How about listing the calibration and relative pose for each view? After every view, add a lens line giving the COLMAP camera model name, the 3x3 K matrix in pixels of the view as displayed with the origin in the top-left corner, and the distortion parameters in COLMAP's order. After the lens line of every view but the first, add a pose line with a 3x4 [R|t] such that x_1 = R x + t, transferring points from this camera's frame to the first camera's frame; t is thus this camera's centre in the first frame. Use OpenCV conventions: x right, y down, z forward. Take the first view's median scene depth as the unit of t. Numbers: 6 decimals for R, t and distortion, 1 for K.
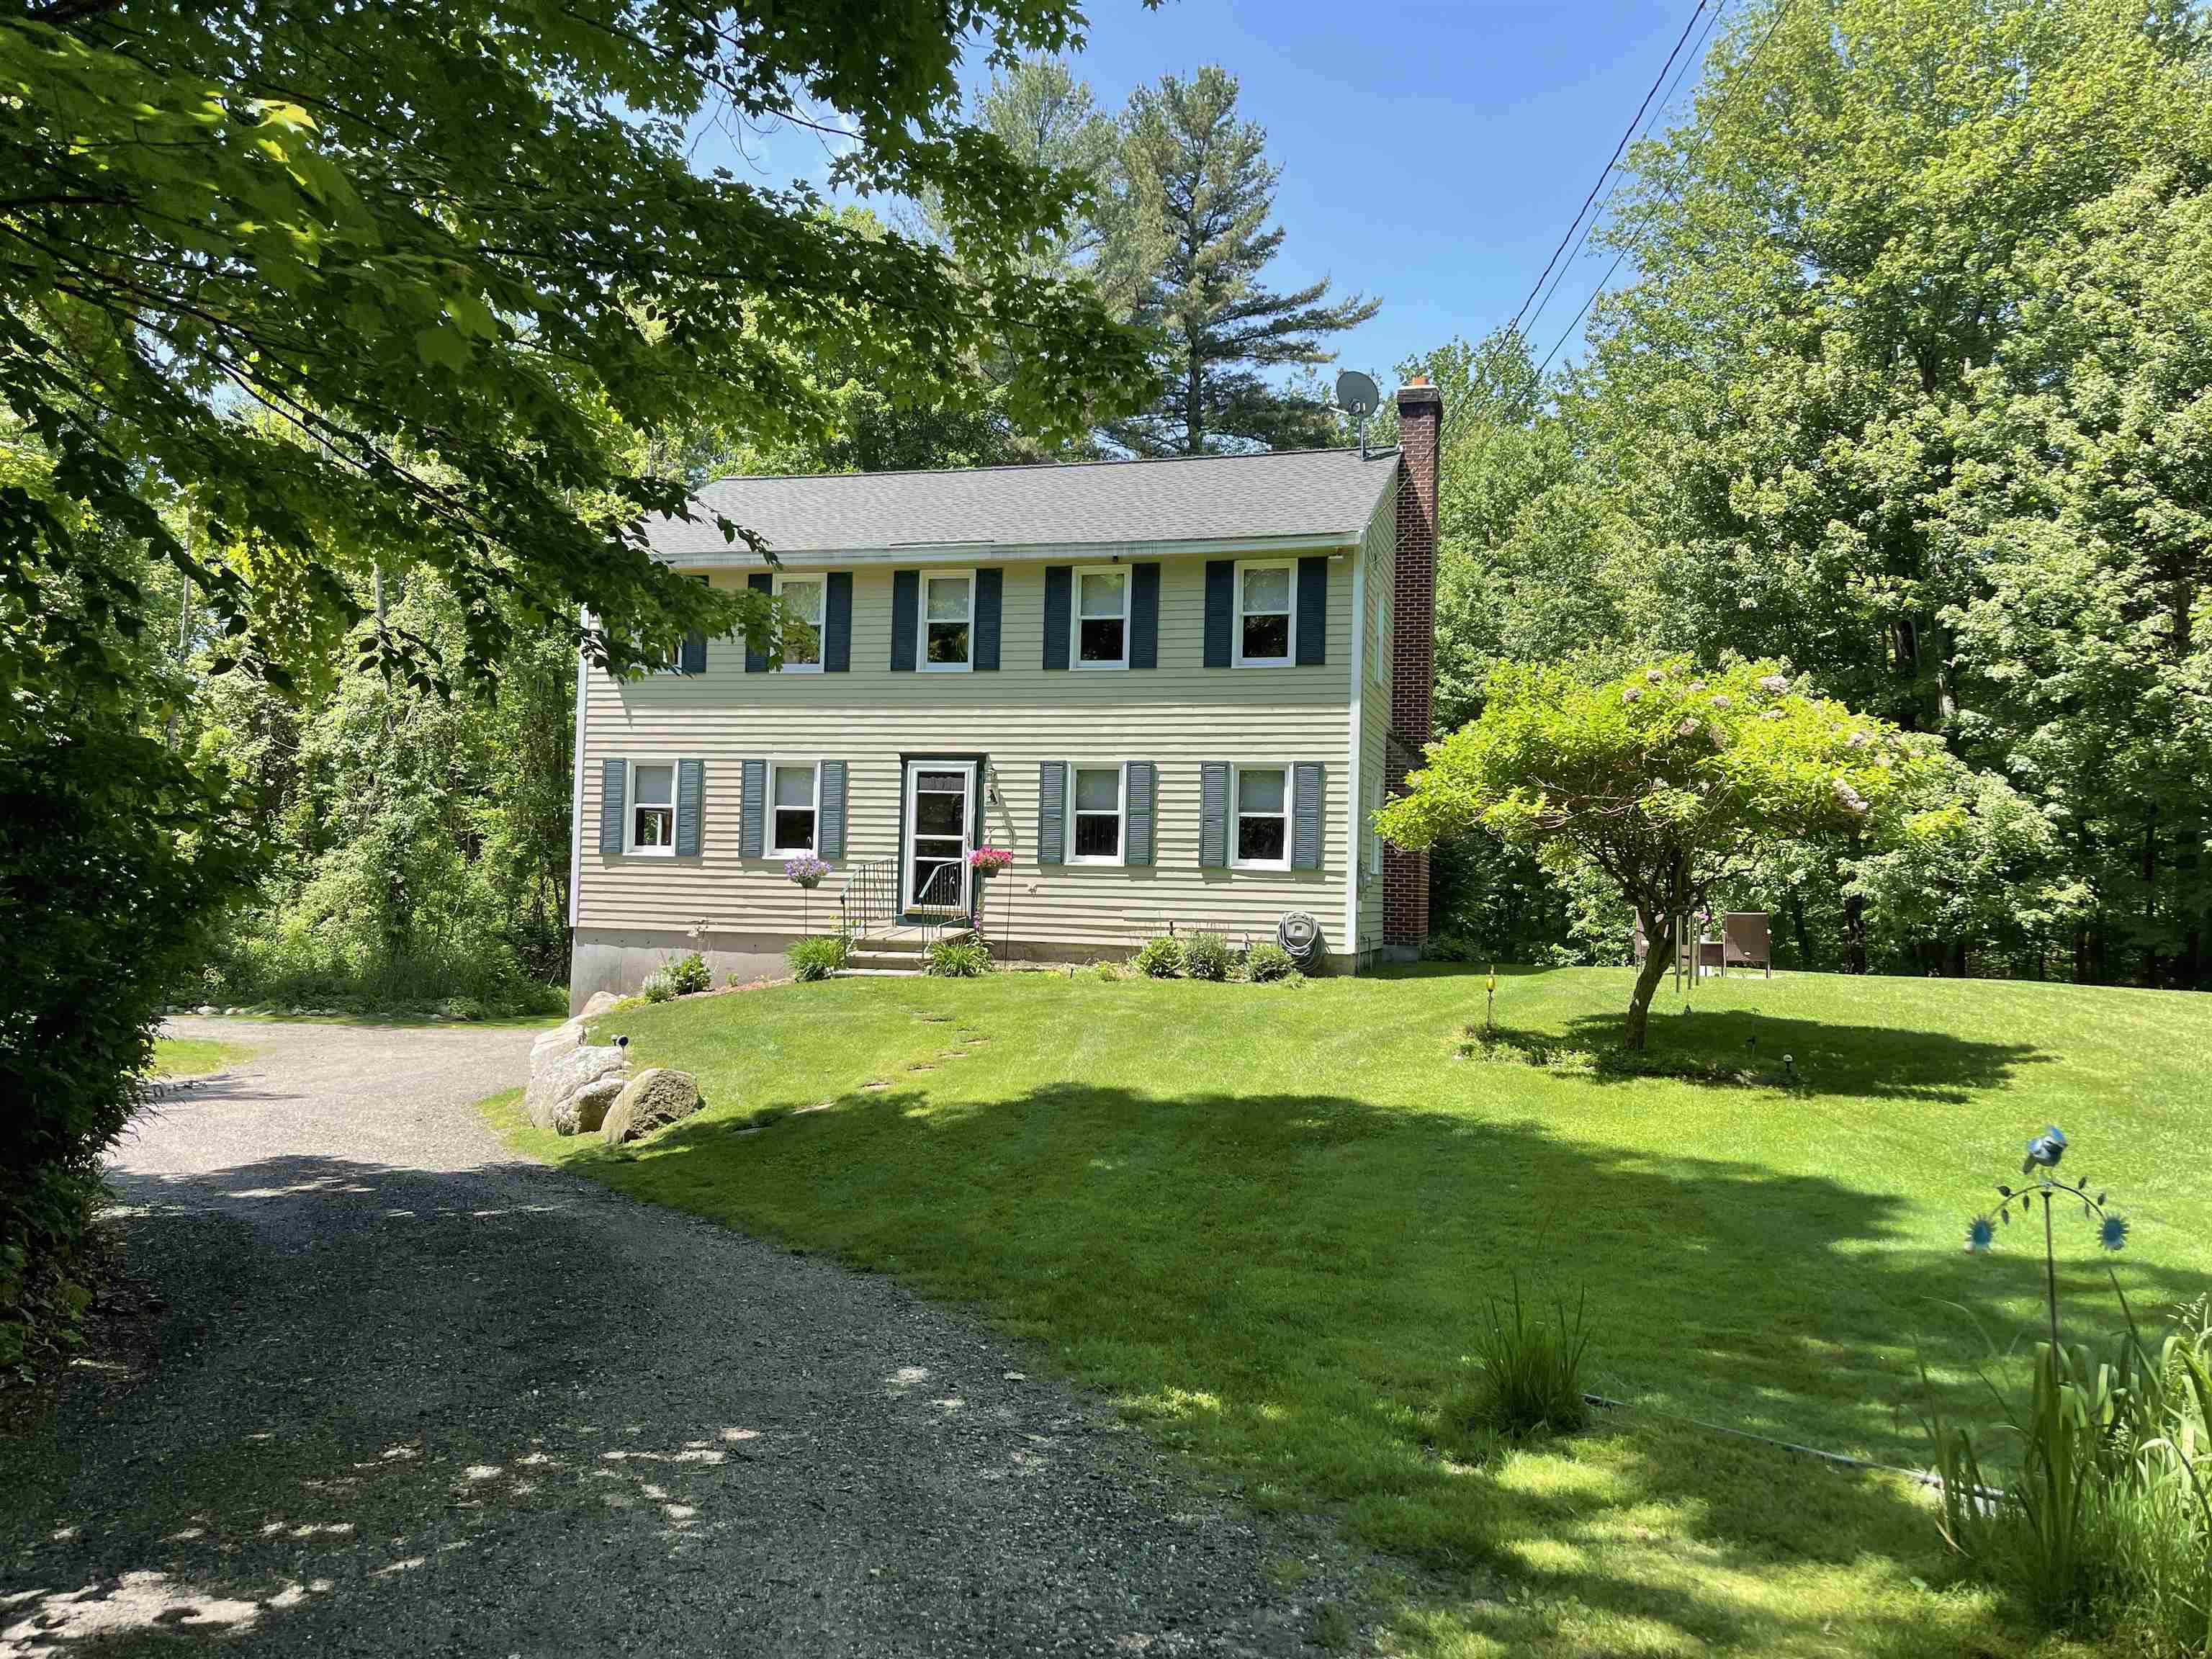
lens RADIAL K [[1682.6, 0, 1104.1], [0, 1682.6, 811.1], [0, 0, 1]] dist [0.135566, -0.000005]
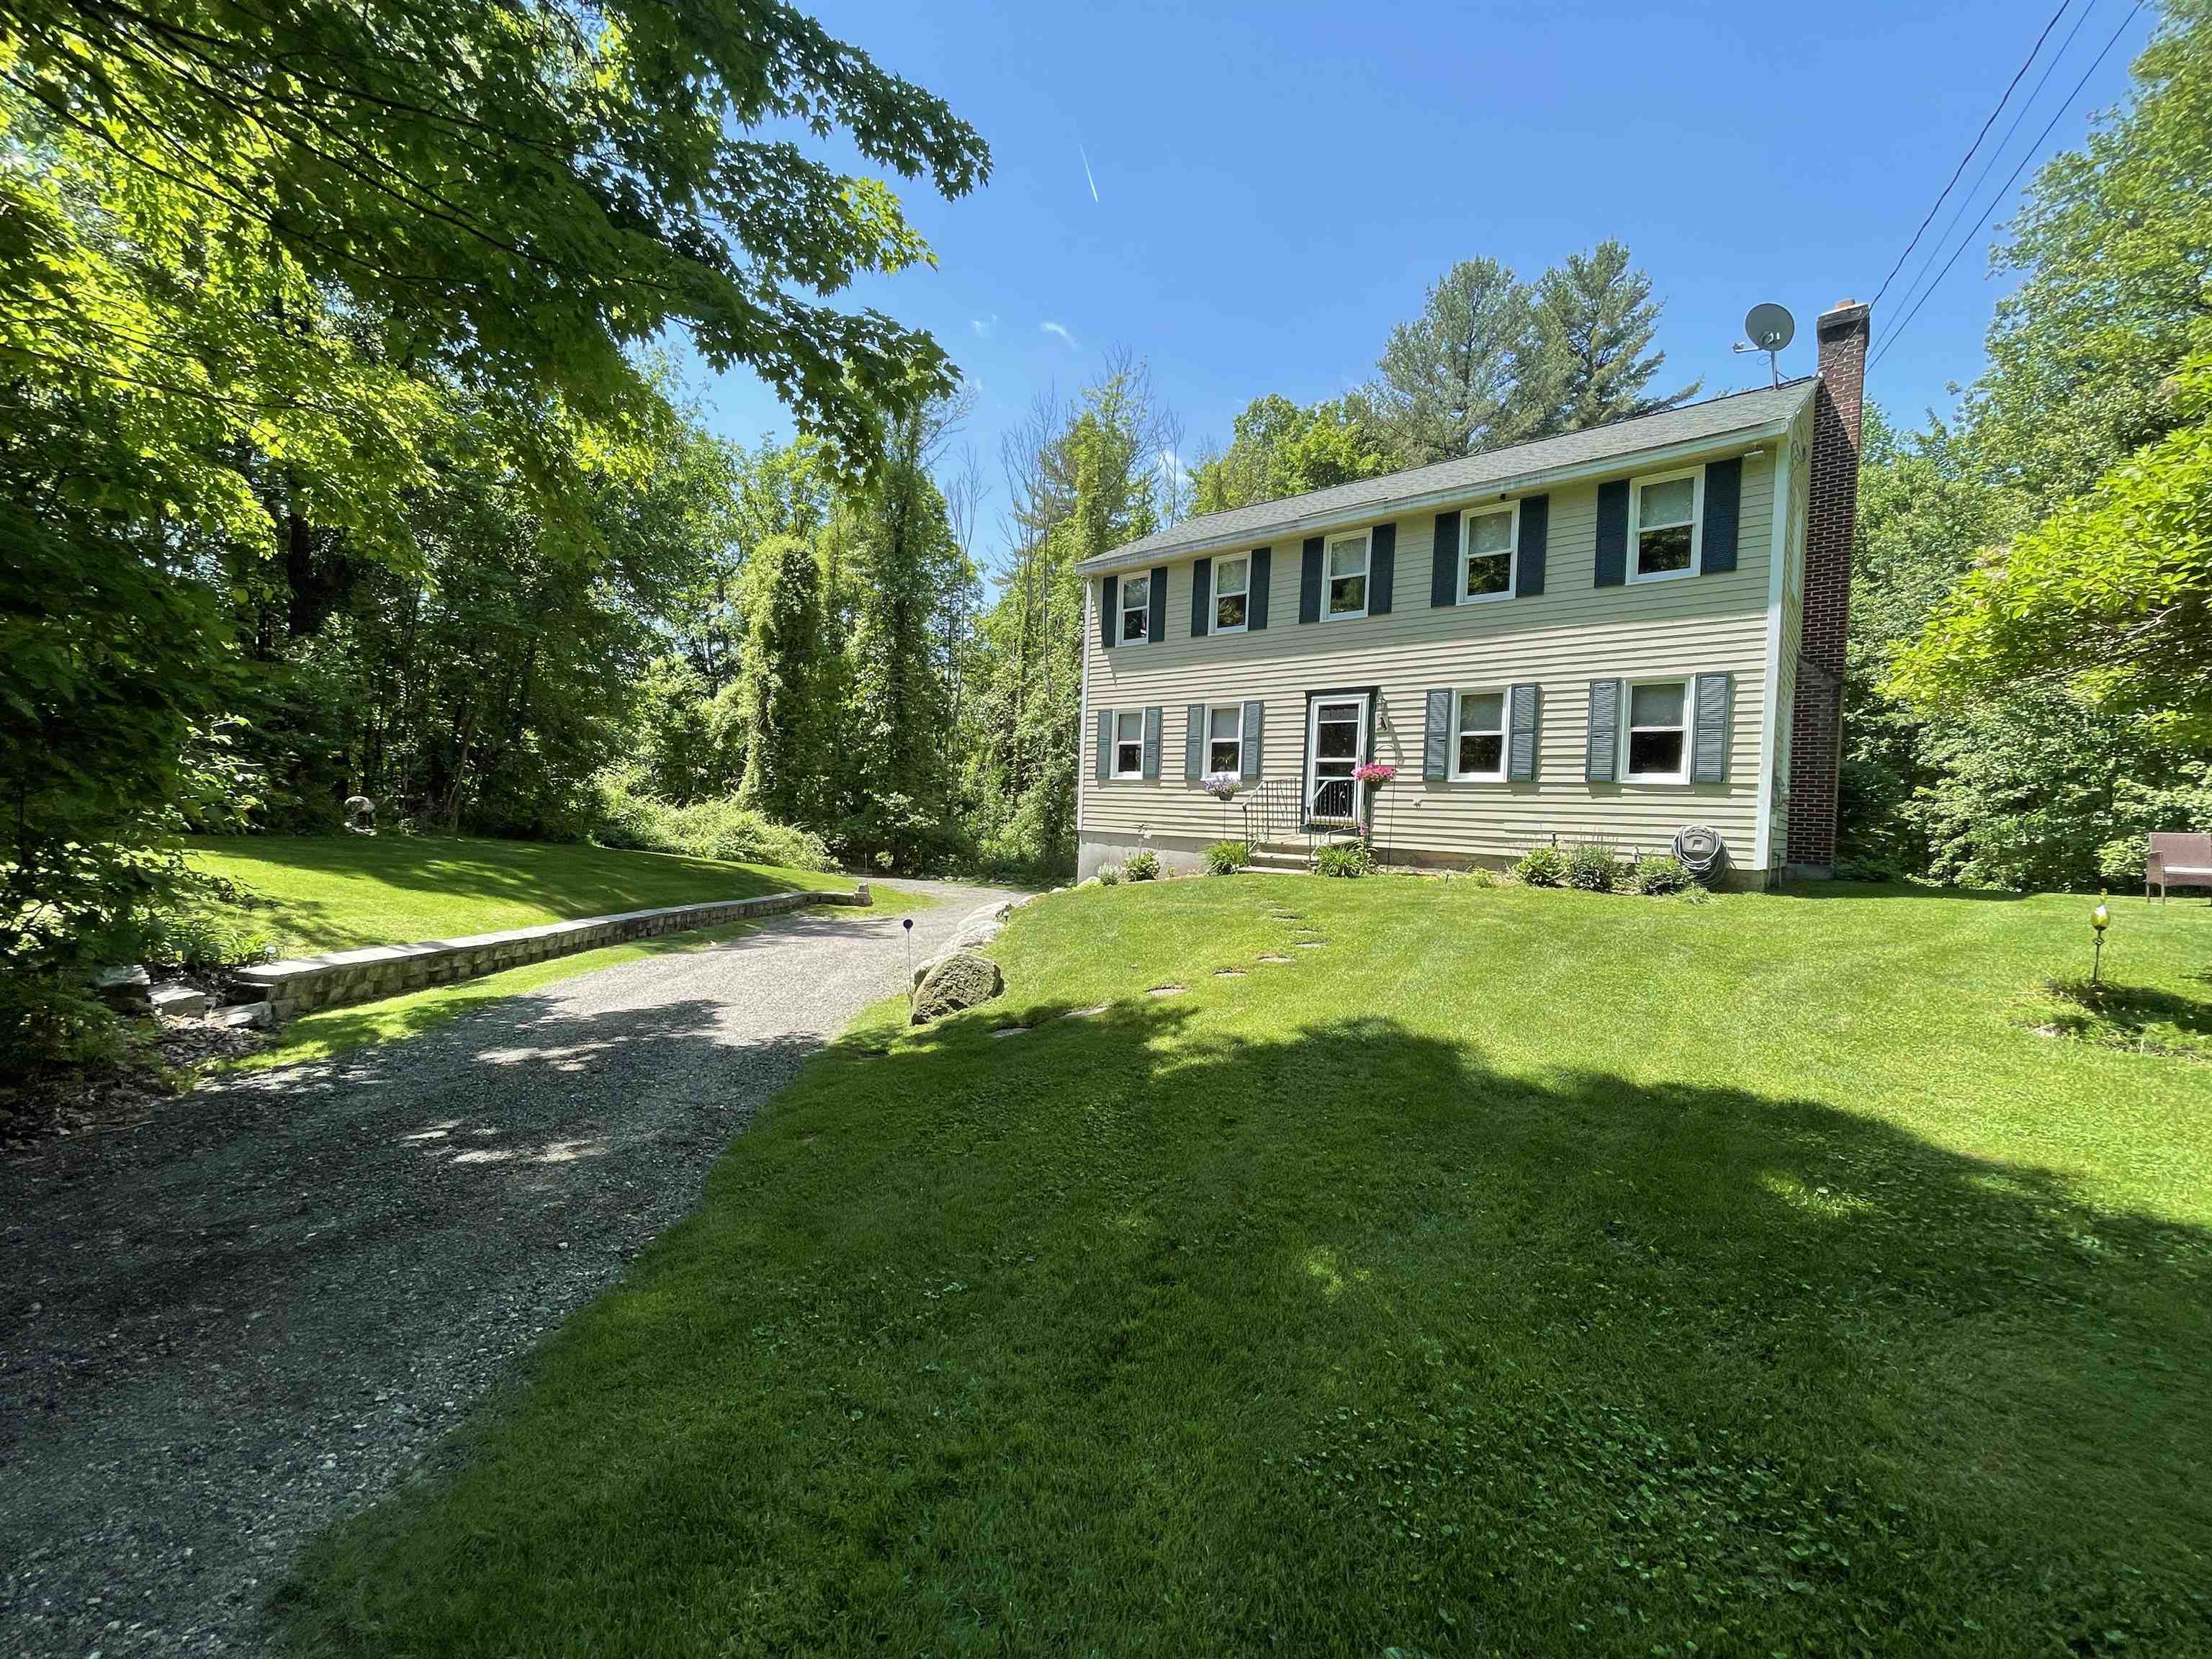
lens RADIAL K [[894.4, 0, 1099.6], [0, 894.4, 831.5], [0, 0, 1]] dist [-0.007162, -0.000139]
pose [[0.903015, 0.018377, -0.429216, 0.022586], [0.002207, 0.998873, 0.047411, 0.036509], [0.429604, -0.043760, 0.901957, 0.369408]]
